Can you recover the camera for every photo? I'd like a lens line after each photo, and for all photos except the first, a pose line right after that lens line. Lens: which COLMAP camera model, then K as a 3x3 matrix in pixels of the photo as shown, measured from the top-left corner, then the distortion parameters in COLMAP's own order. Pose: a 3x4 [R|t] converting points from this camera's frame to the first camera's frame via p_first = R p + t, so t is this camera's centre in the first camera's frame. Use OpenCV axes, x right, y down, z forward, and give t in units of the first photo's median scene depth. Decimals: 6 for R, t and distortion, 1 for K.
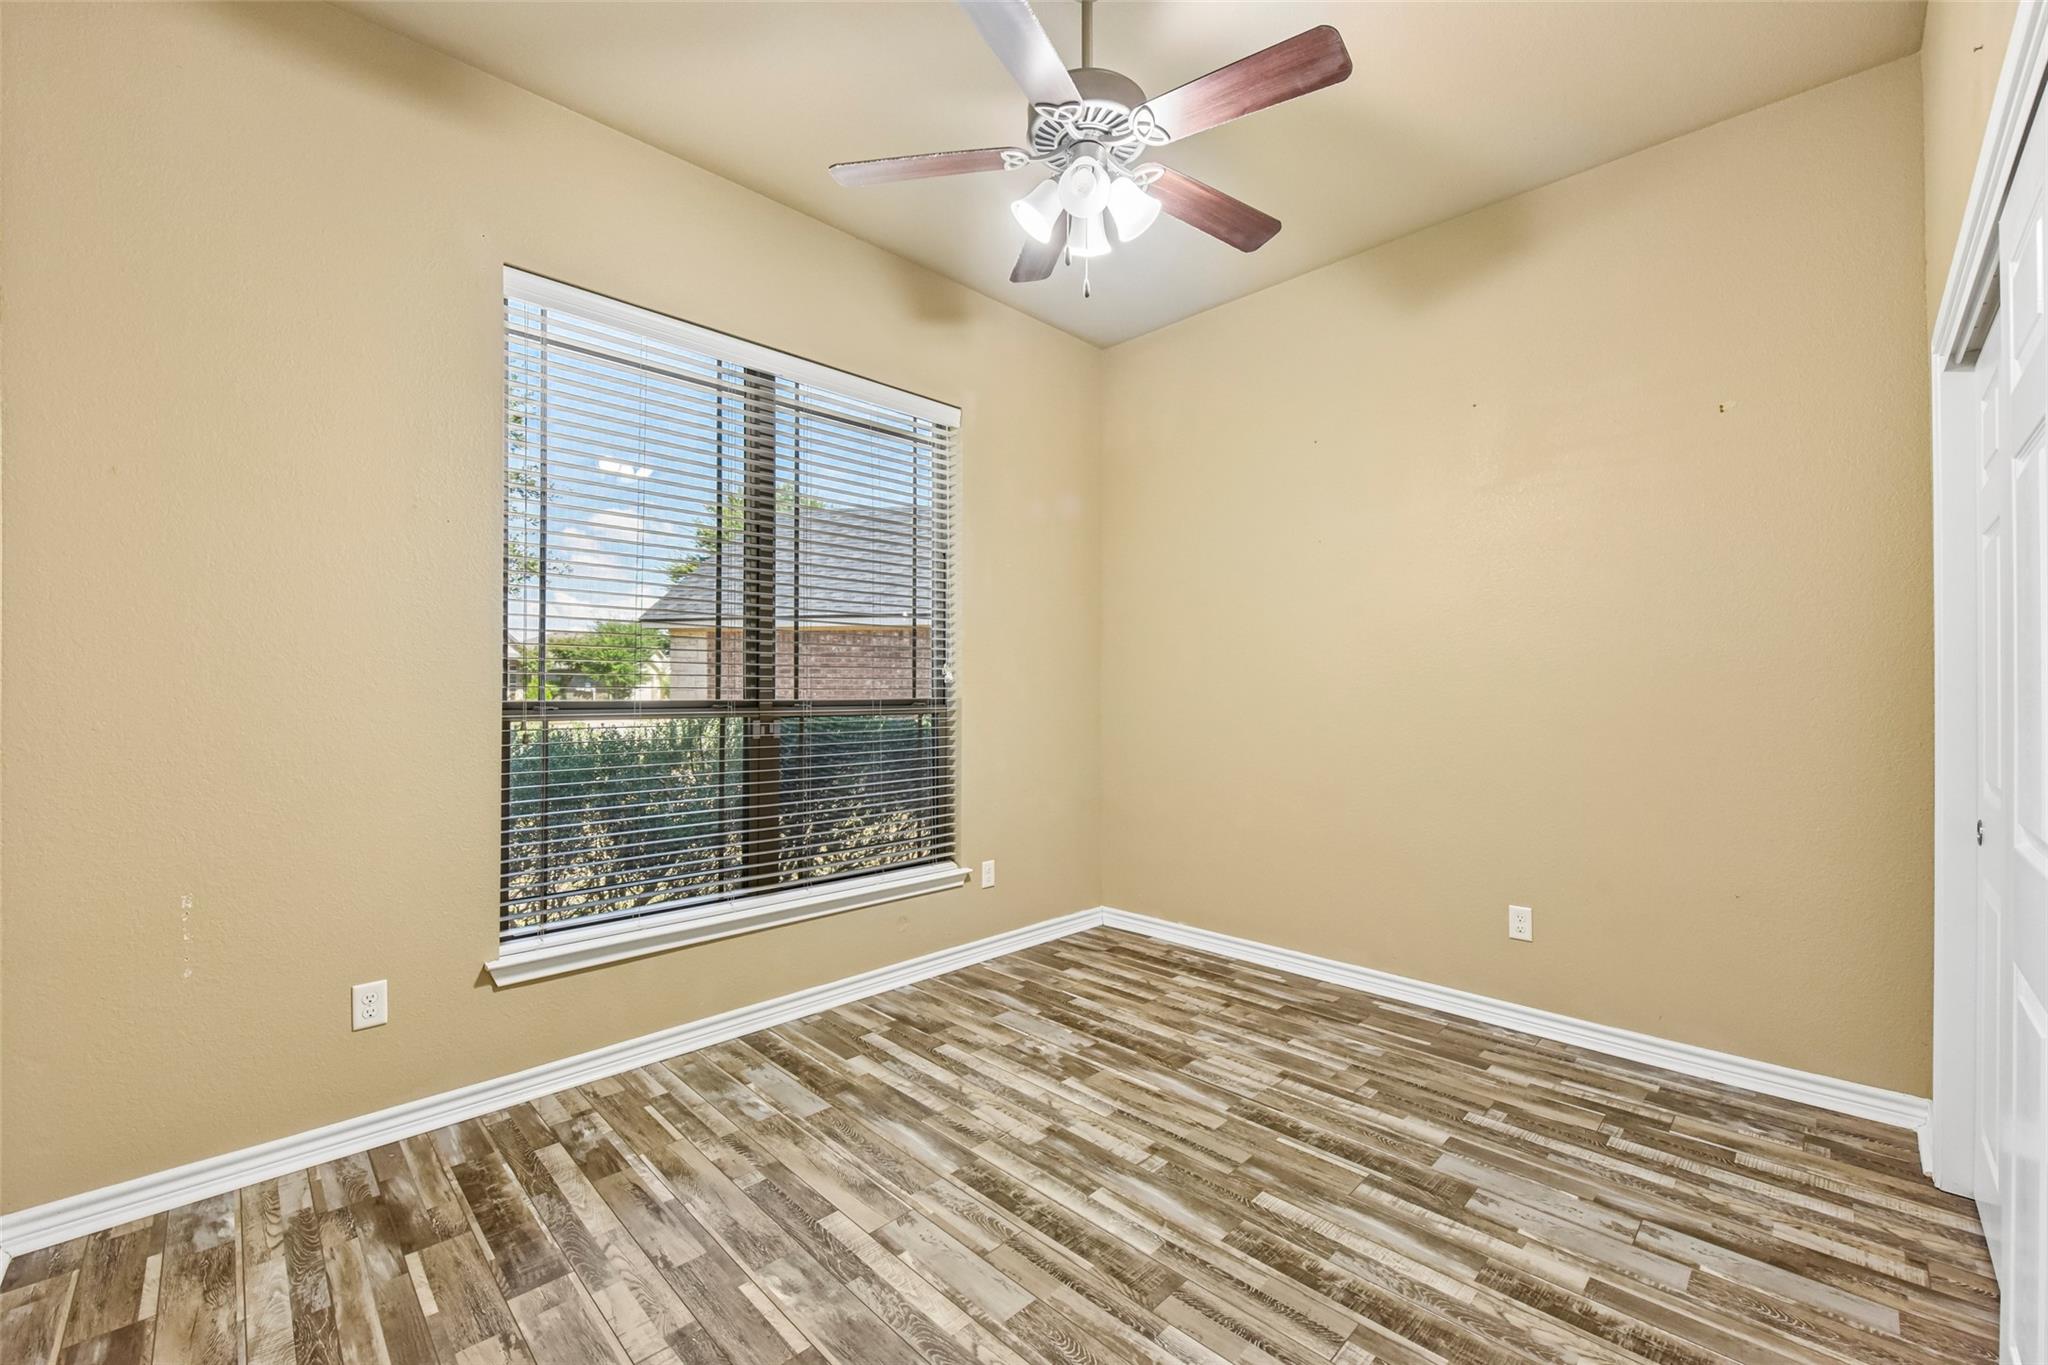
lens RADIAL K [[816.3, 0, 1035.1], [0, 816.3, 683.7], [0, 0, 1]] dist [-0.017295, -0.001013]
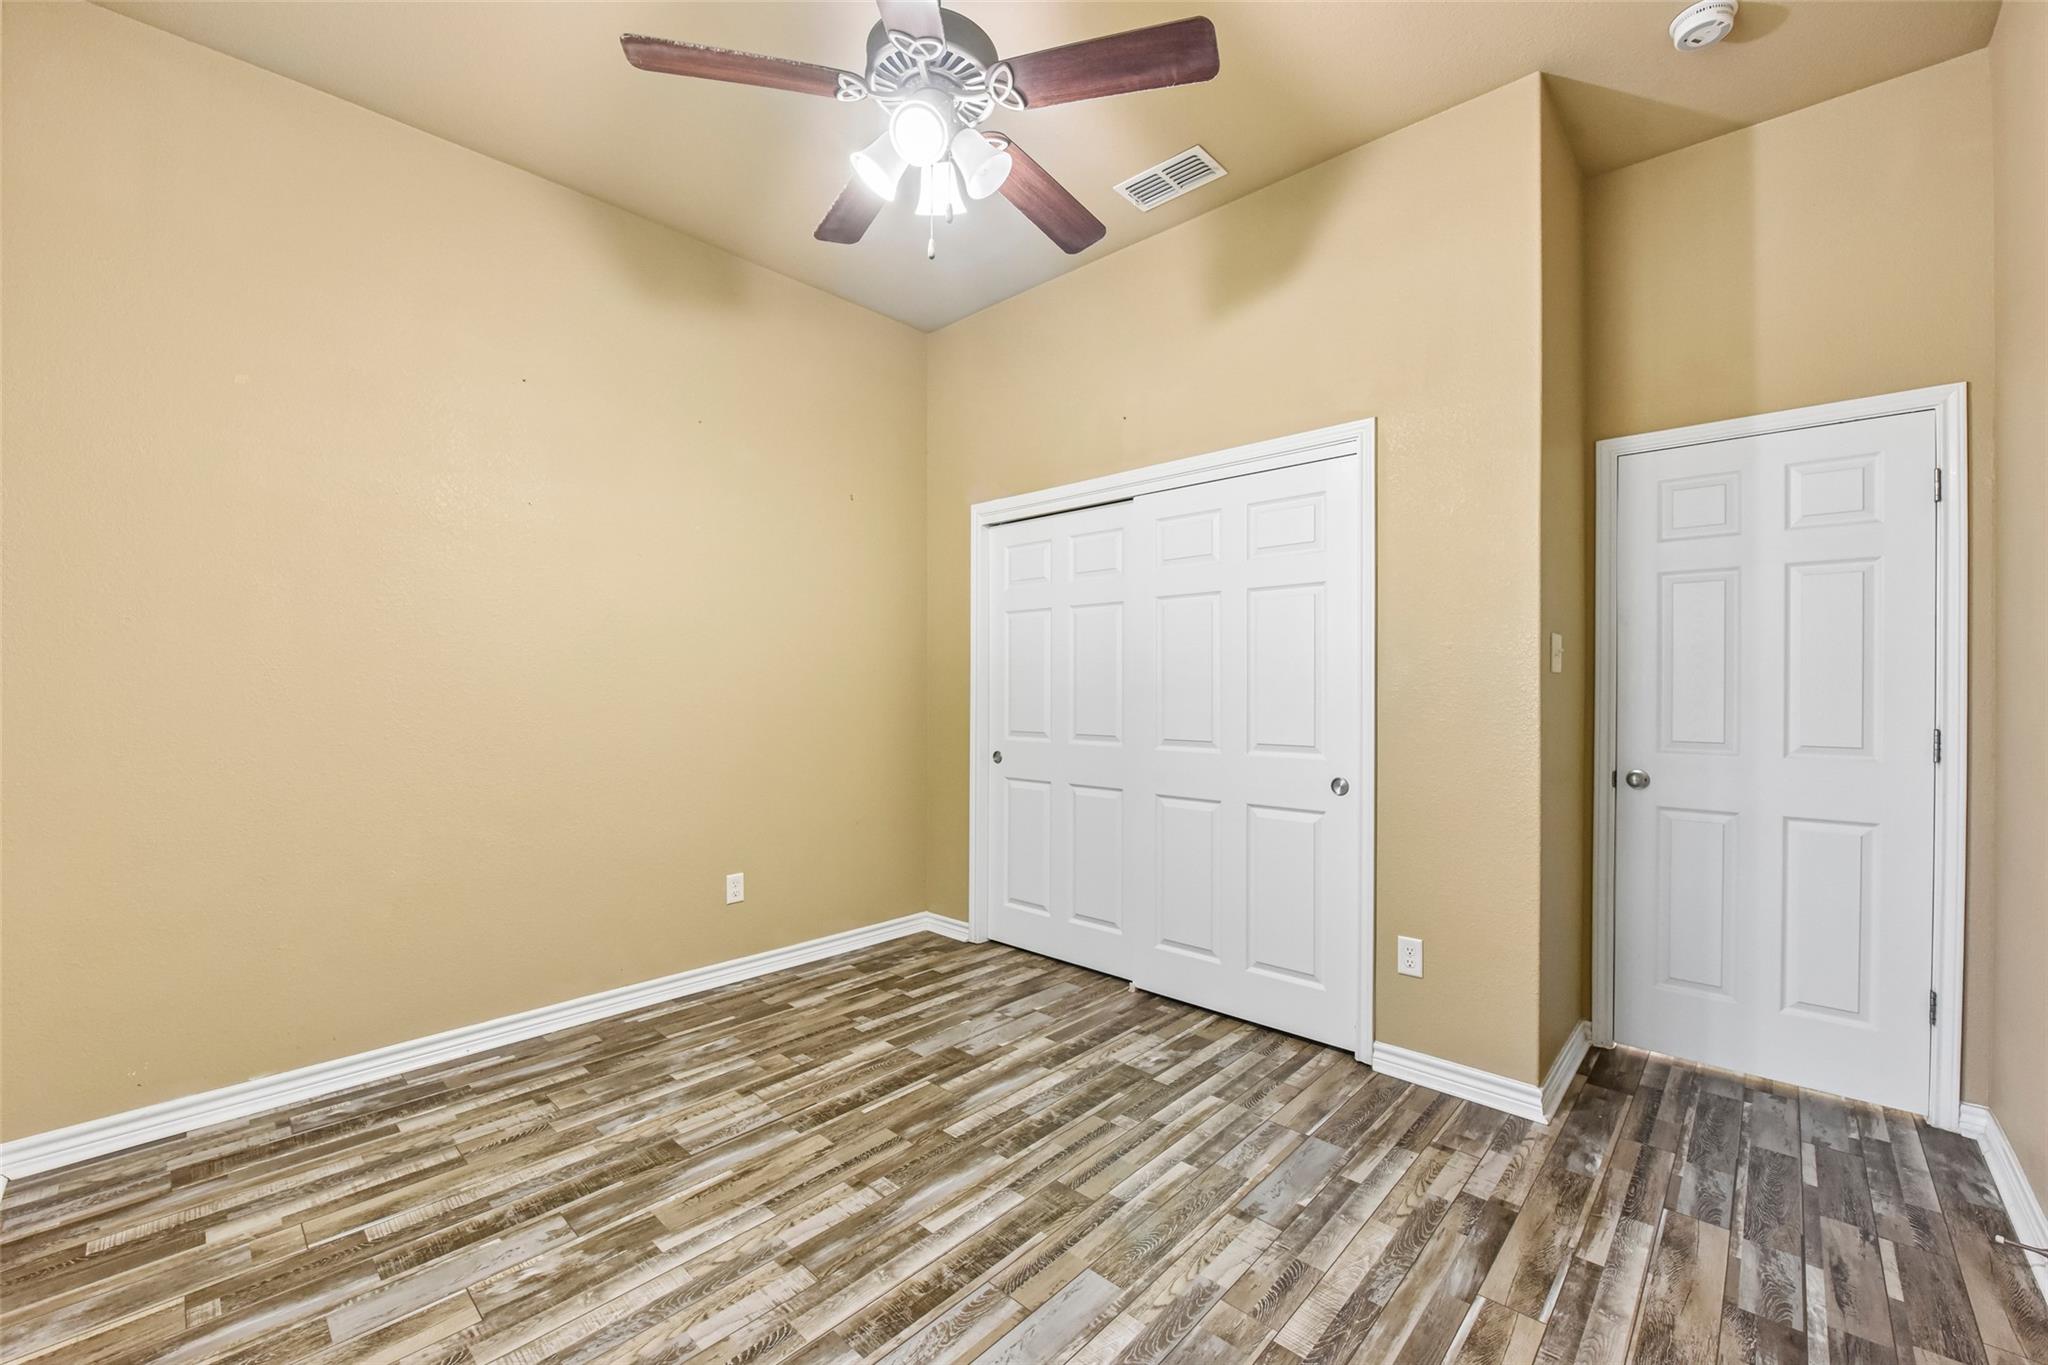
lens RADIAL K [[816.3, 0, 1035.1], [0, 816.3, 683.7], [0, 0, 1]] dist [-0.017295, -0.001013]
pose [[-0.024550, 0.000369, 0.999699, -0.696279], [-0.008276, 0.999966, -0.000573, -0.001248], [-0.999664, -0.008287, -0.024546, 0.728562]]
